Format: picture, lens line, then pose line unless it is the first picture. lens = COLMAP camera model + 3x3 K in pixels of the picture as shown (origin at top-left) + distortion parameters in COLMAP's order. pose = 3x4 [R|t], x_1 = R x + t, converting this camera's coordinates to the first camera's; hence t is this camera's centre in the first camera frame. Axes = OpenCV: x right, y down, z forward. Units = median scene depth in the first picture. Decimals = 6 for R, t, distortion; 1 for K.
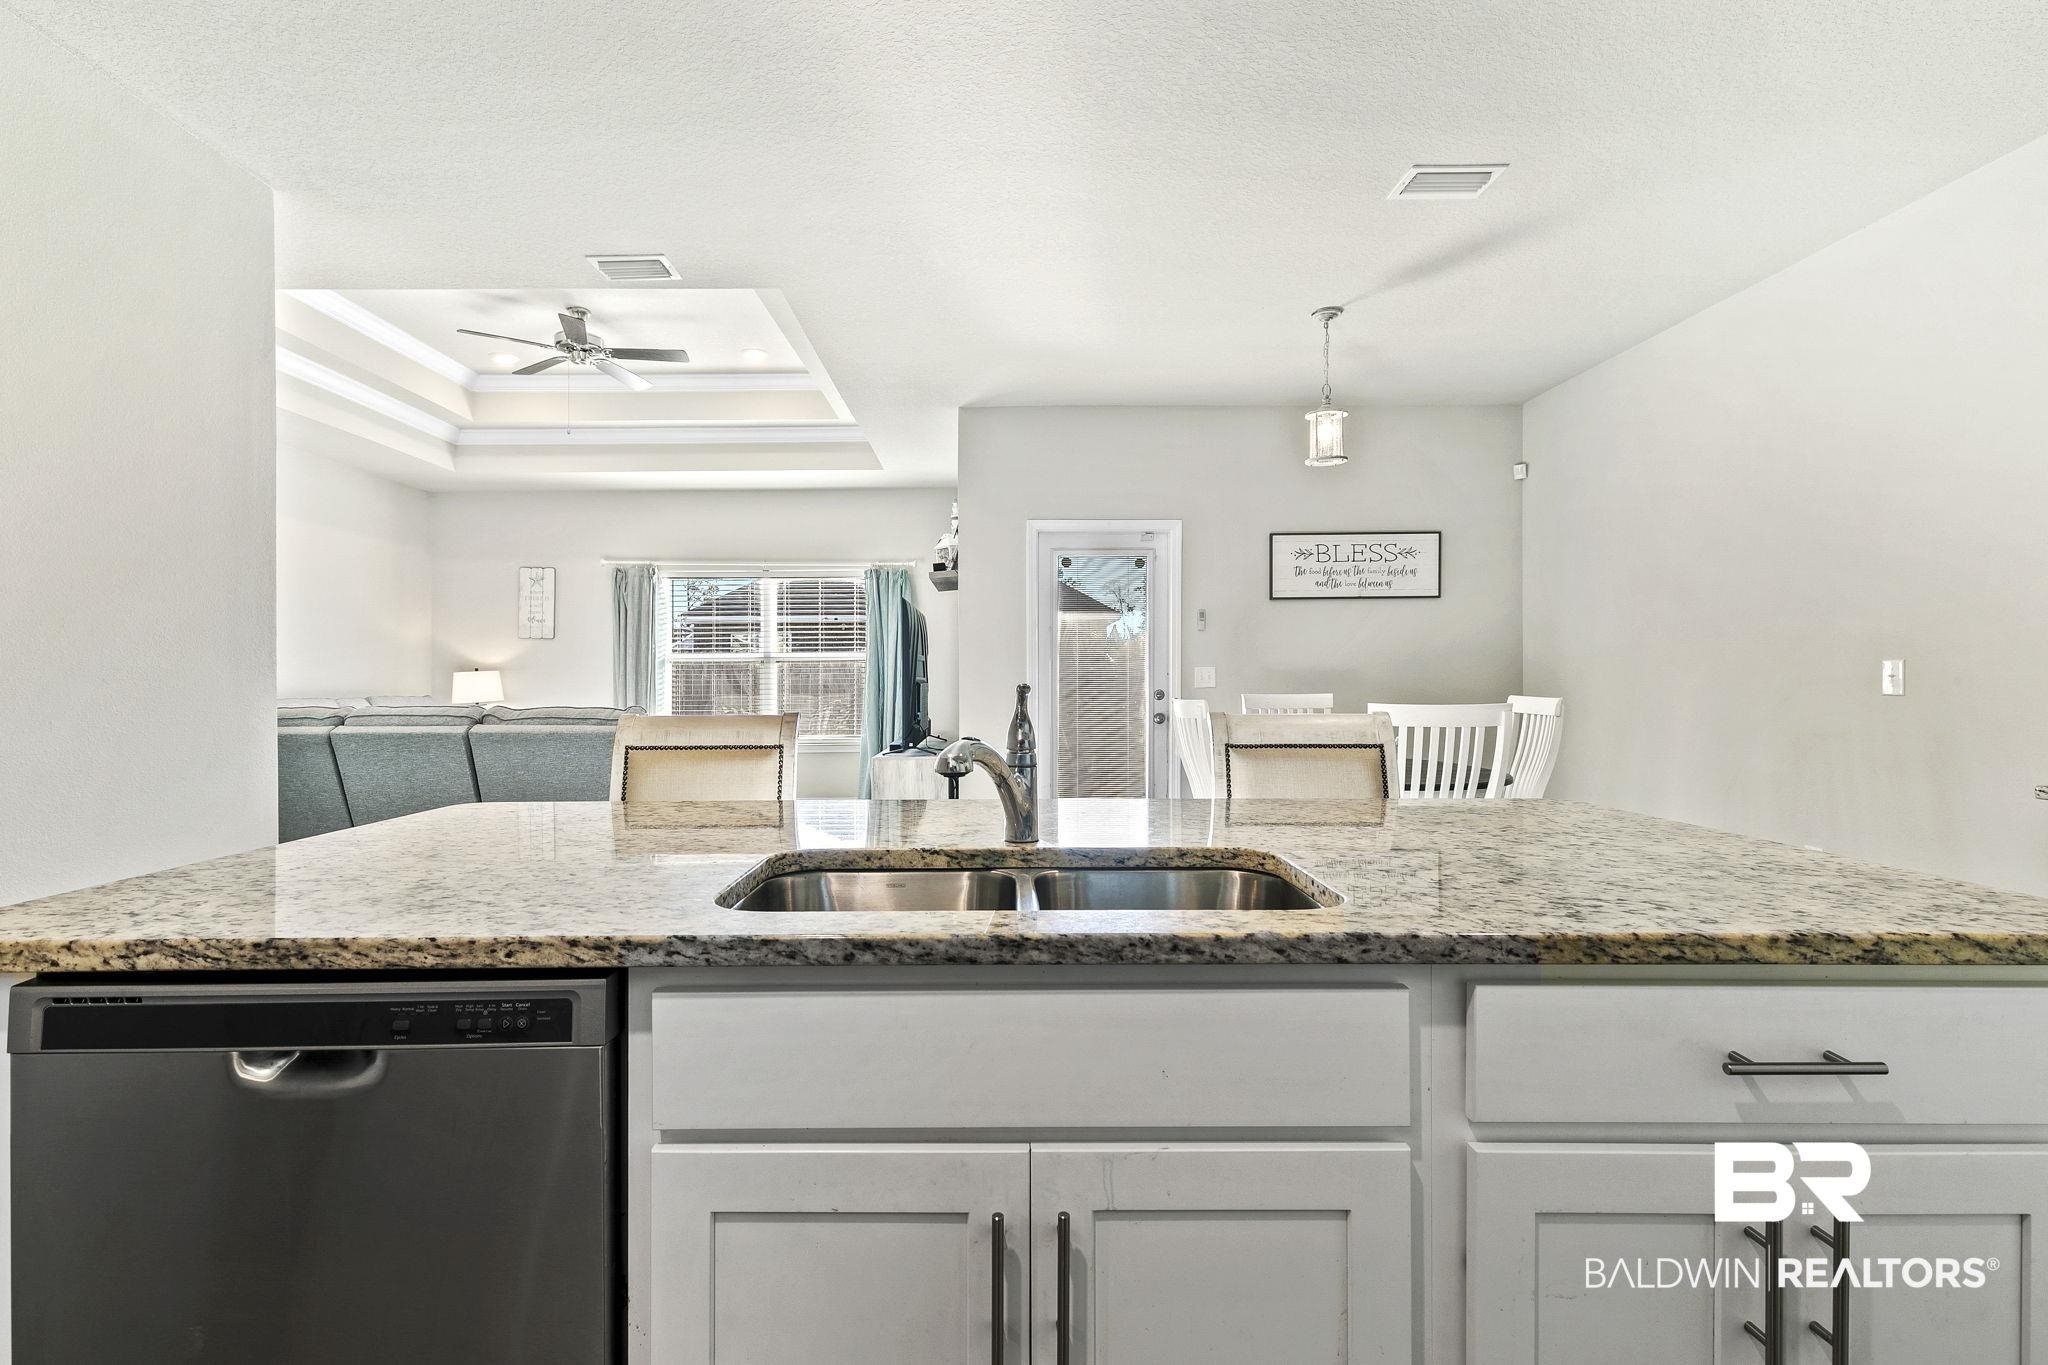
lens RADIAL K [[939.9, 0, 1022.1], [0, 939.9, 677.5], [0, 0, 1]] dist [0.009192, -0.001751]
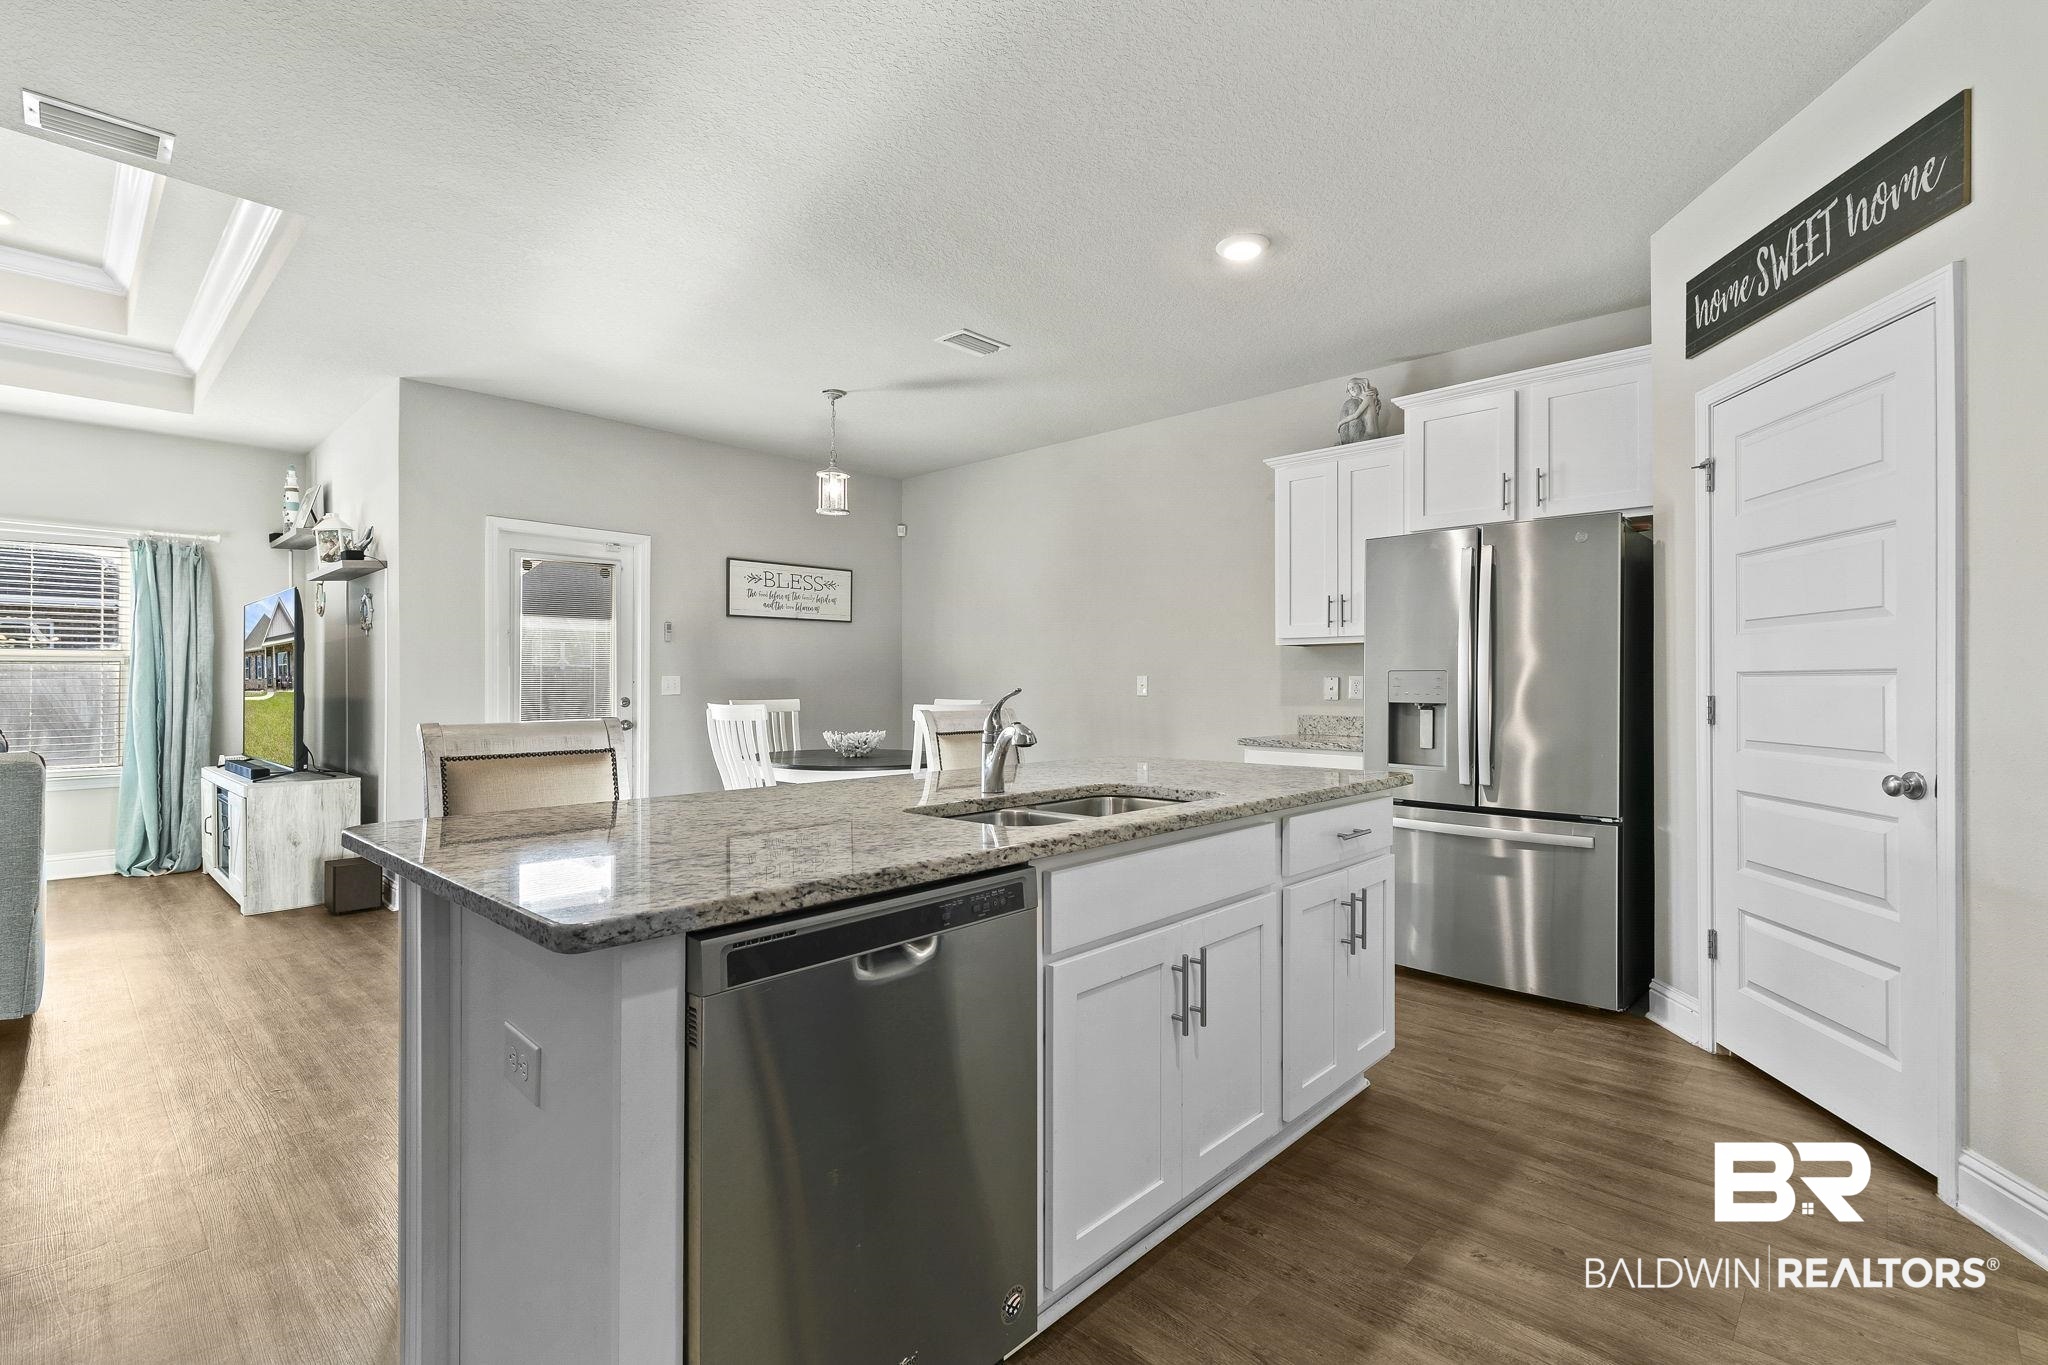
lens RADIAL K [[939.9, 0, 1011.0], [0, 939.9, 675.9], [0, 0, 1]] dist [0.009192, -0.001751]
pose [[0.685775, 0.009646, 0.727750, -0.719251], [-0.001122, 0.999925, -0.012197, 0.003618], [-0.727813, 0.007548, 0.685734, -0.039069]]
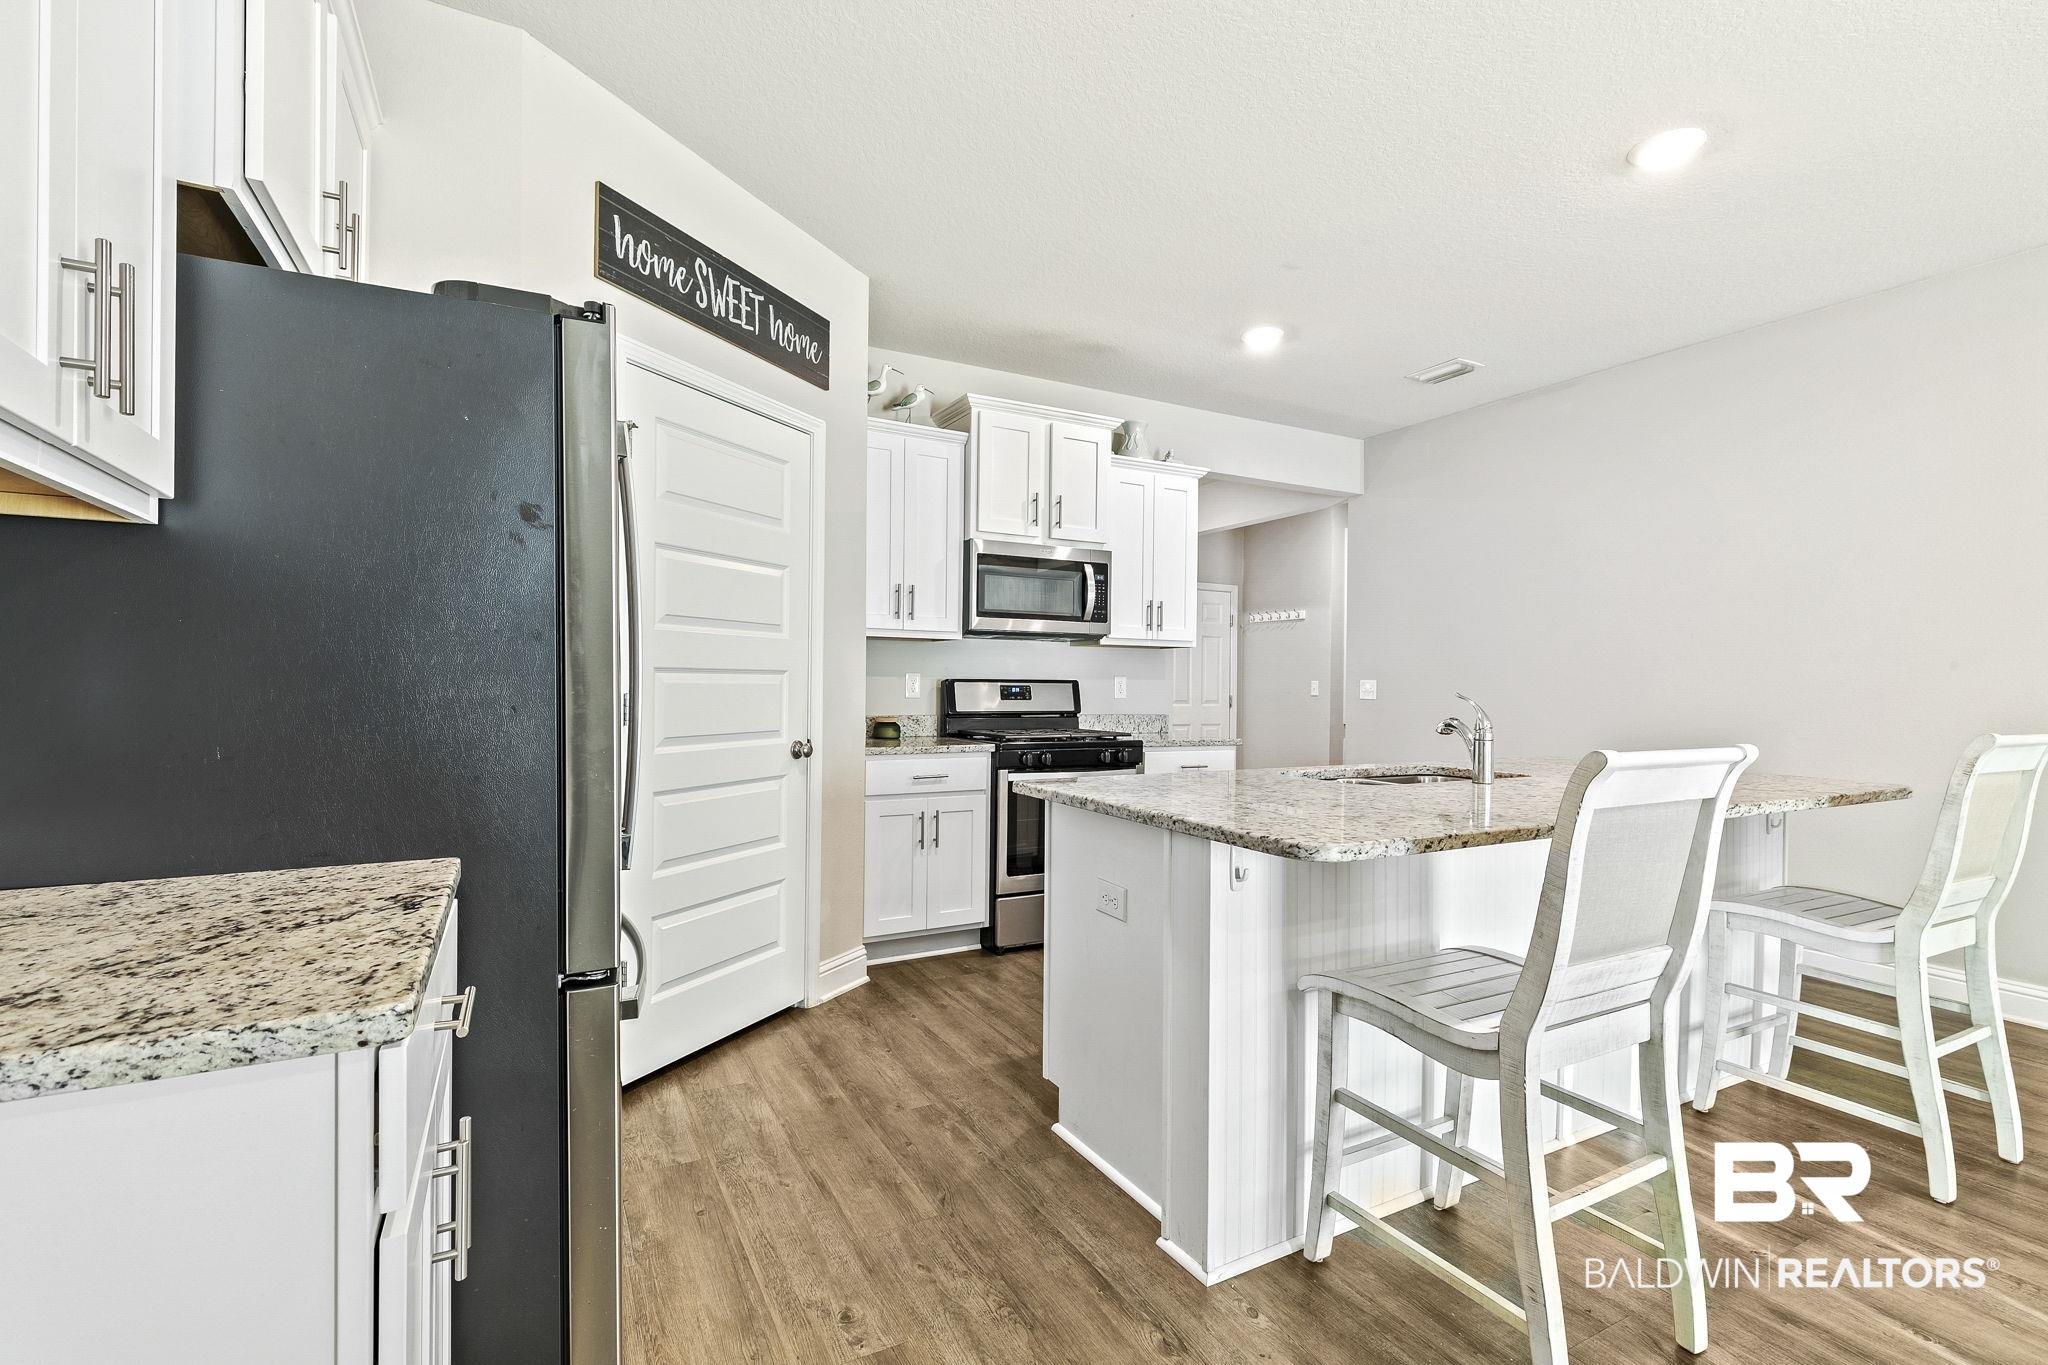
lens RADIAL K [[939.9, 0, 1045.1], [0, 939.9, 685.0], [0, 0, 1]] dist [0.009192, -0.001751]
pose [[-0.864700, -0.004872, -0.502264, 1.068221], [-0.009295, 0.999937, 0.006303, -0.008673], [0.502202, 0.010118, -0.864691, 1.421189]]
